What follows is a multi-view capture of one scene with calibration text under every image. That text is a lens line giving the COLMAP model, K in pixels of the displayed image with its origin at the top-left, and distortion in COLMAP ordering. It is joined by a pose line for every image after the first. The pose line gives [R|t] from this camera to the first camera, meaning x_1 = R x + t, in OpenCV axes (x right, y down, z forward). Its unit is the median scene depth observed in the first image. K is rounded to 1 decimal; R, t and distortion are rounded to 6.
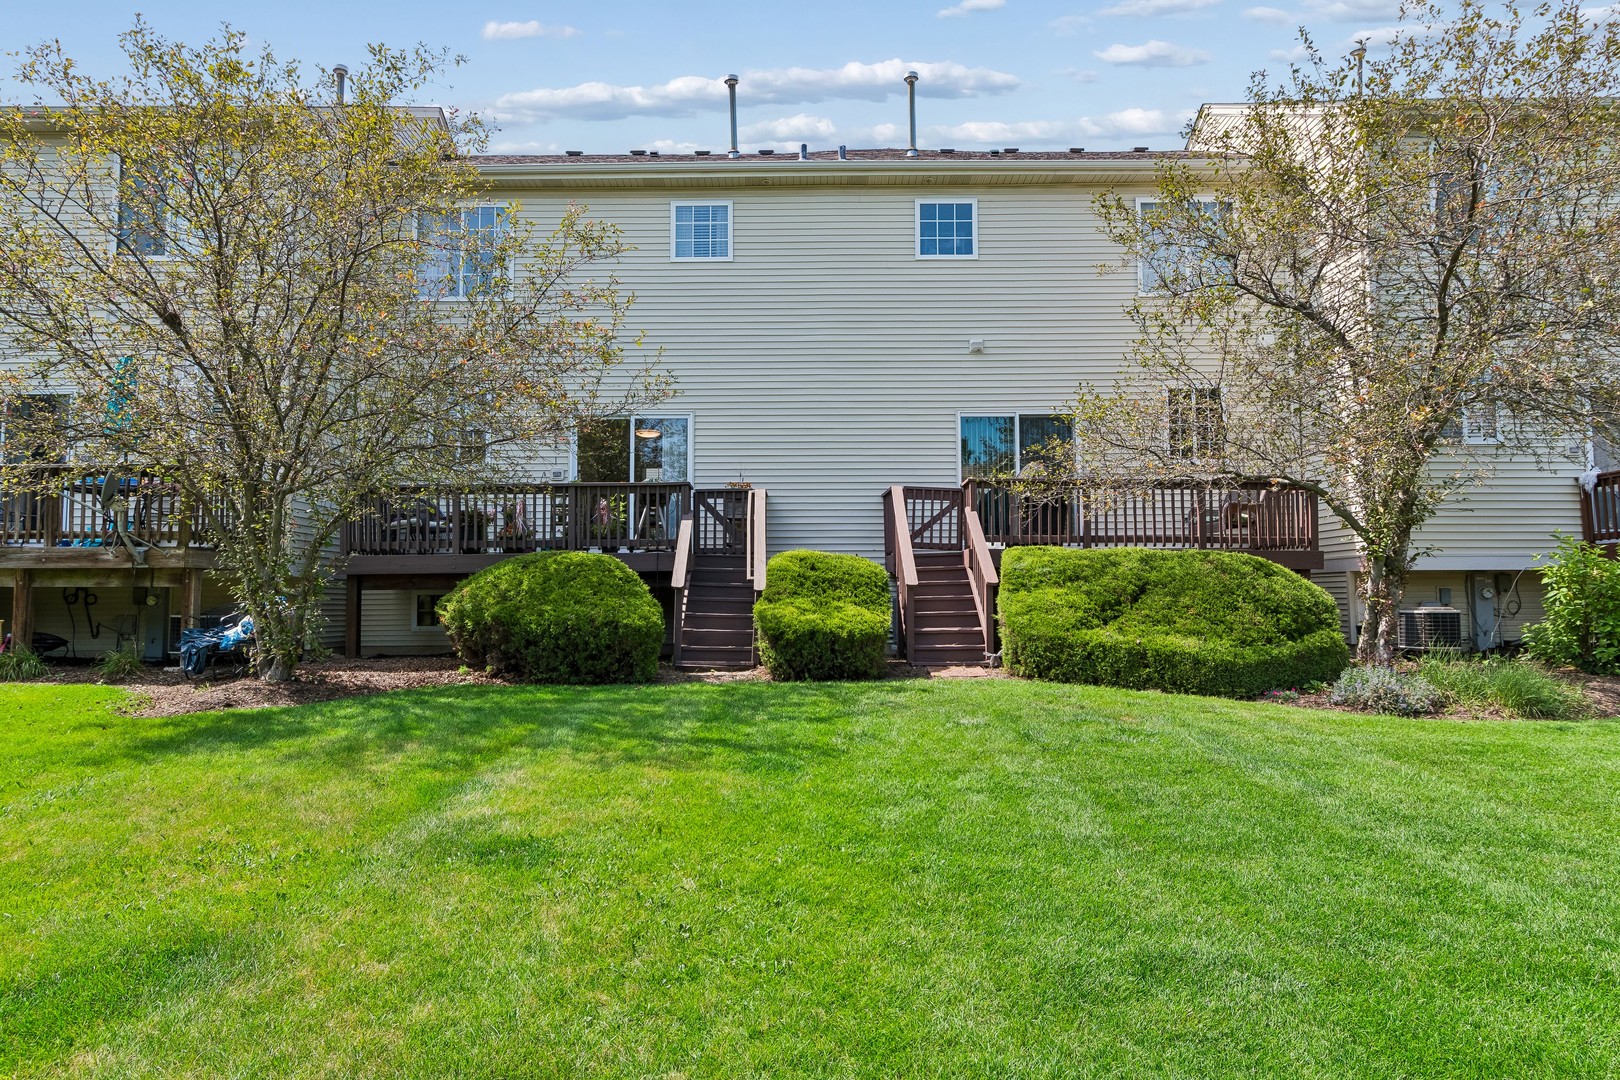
lens RADIAL K [[998.4, 0, 814.1], [0, 998.4, 530.5], [0, 0, 1]] dist [-0.006271, 0.000045]
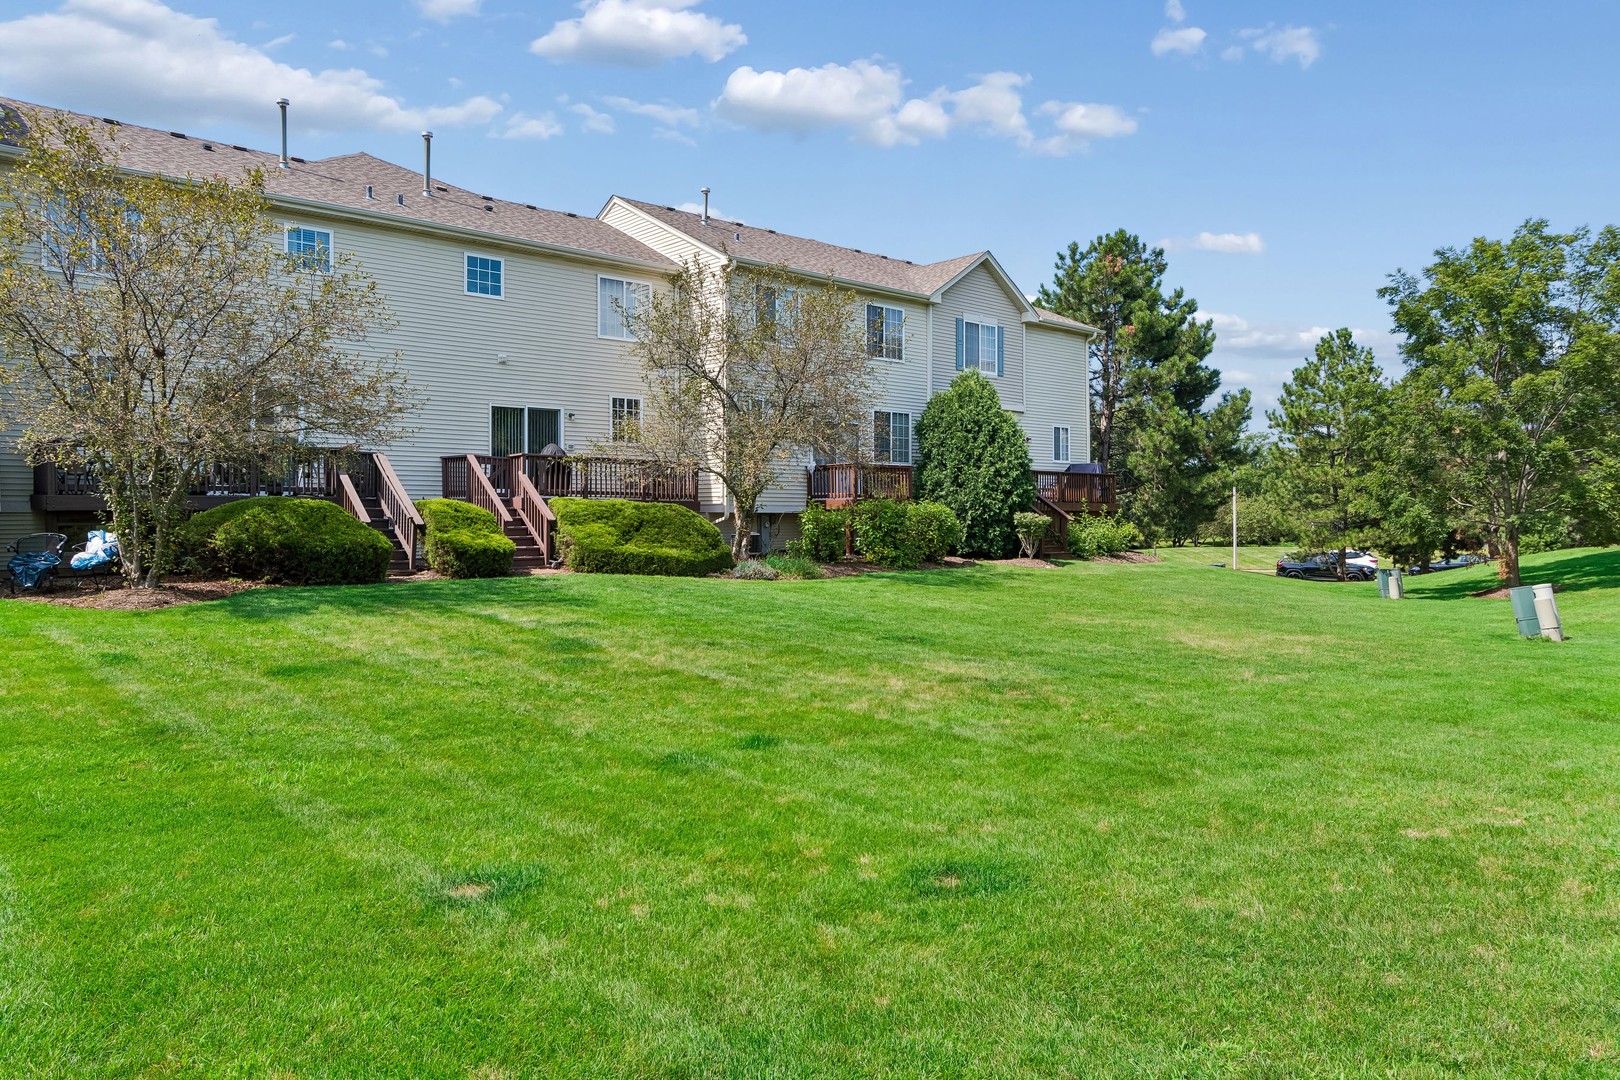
lens RADIAL K [[1033.1, 0, 808.4], [0, 1033.1, 538.1], [0, 0, 1]] dist [0.000001, -0.000045]
pose [[0.748041, -0.009196, 0.663589, -0.752095], [-0.048383, 0.996488, 0.068350, -0.065831], [-0.661886, -0.083235, 0.744969, -0.687415]]
